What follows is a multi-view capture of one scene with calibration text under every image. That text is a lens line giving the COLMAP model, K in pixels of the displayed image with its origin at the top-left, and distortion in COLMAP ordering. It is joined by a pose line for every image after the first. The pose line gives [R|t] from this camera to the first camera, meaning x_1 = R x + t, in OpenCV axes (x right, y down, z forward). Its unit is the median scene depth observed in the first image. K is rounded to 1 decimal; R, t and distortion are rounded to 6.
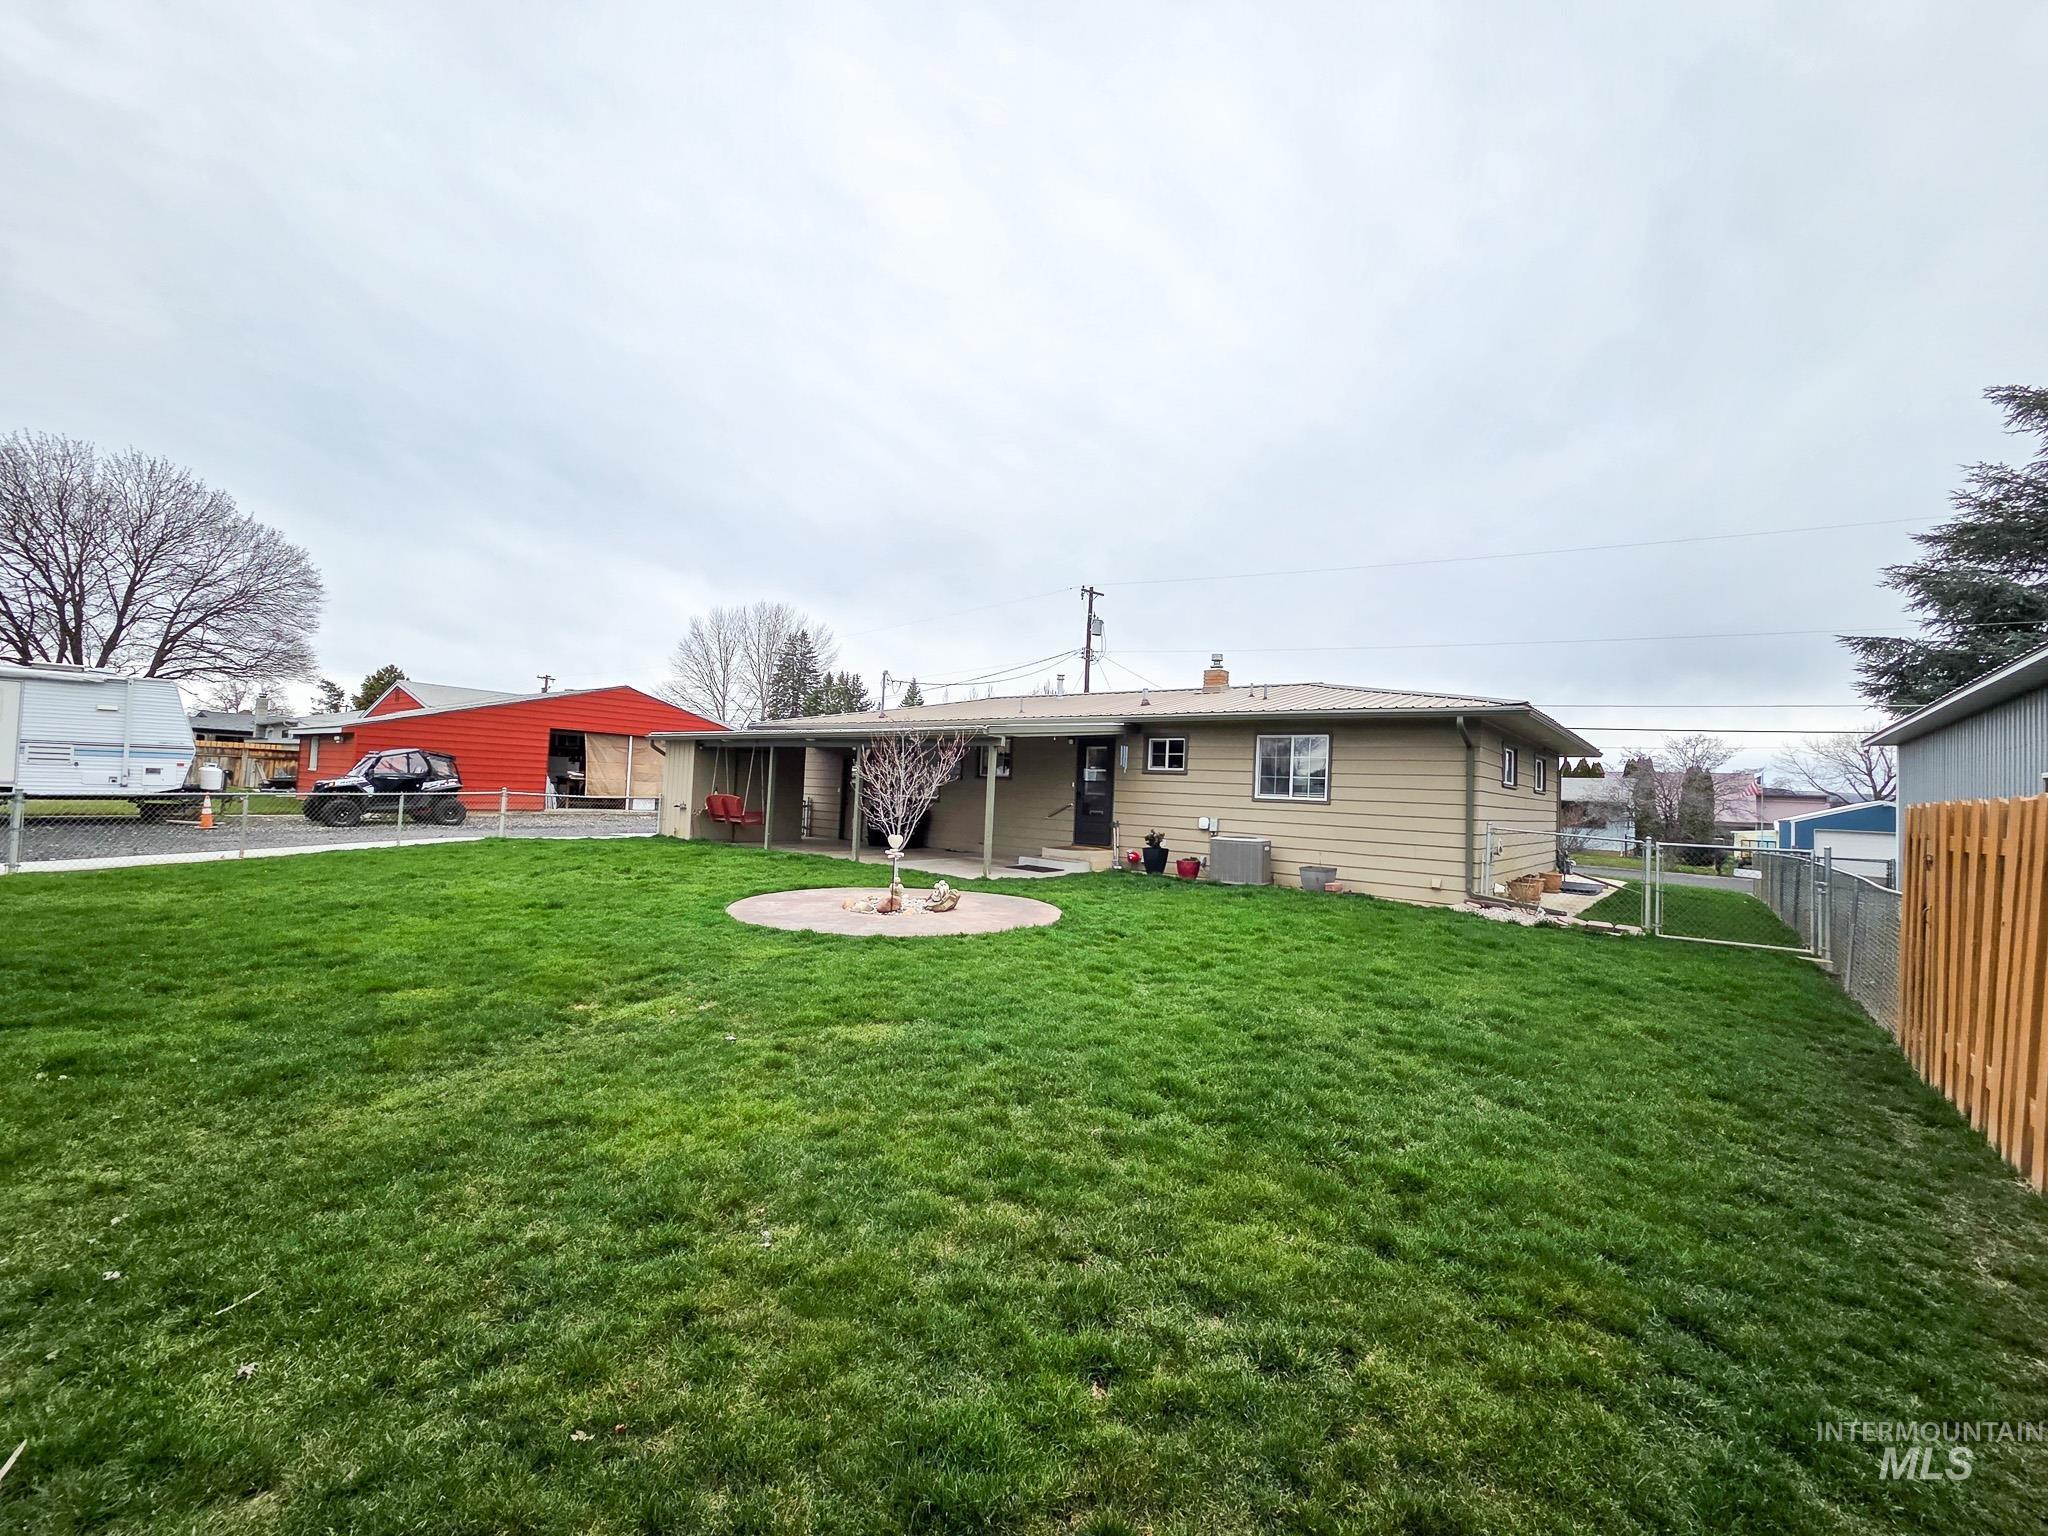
lens RADIAL K [[838.2, 0, 1024.8], [0, 838.2, 768.3], [0, 0, 1]] dist [0.011395, -0.003640]
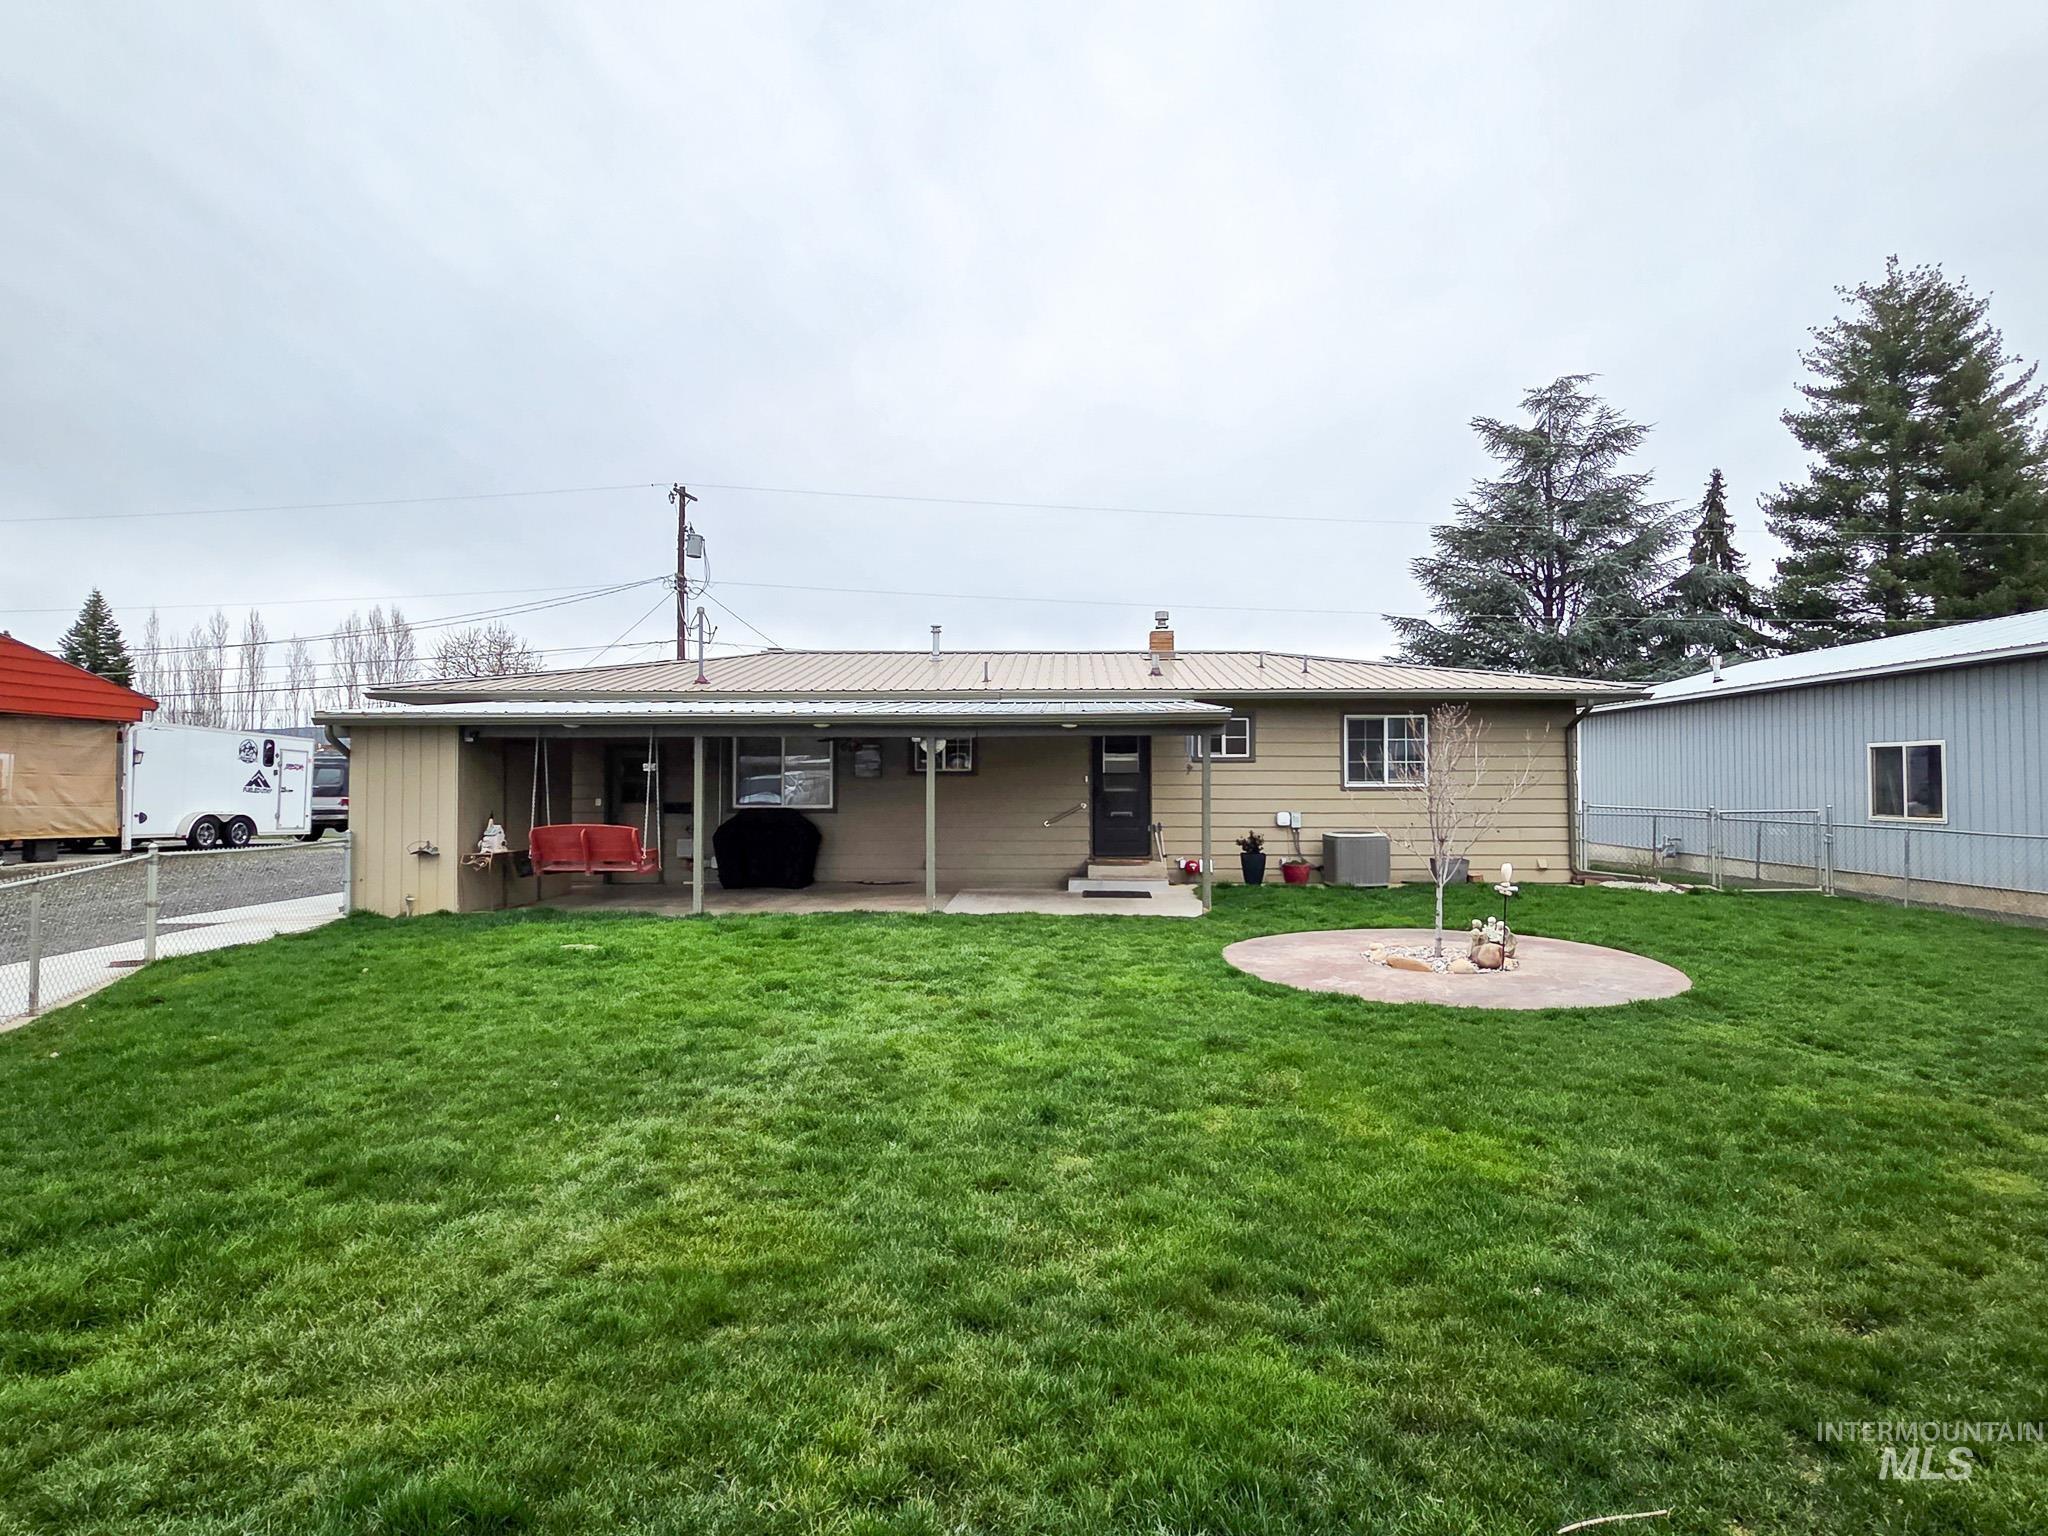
lens RADIAL K [[1073.3, 0, 1022.8], [0, 1073.3, 776.6], [0, 0, 1]] dist [-0.005652, -0.000474]
pose [[0.788625, -0.044409, 0.613268, -0.600596], [0.018918, 0.998669, 0.047990, -0.031241], [-0.614583, -0.026245, 0.788415, 0.280814]]
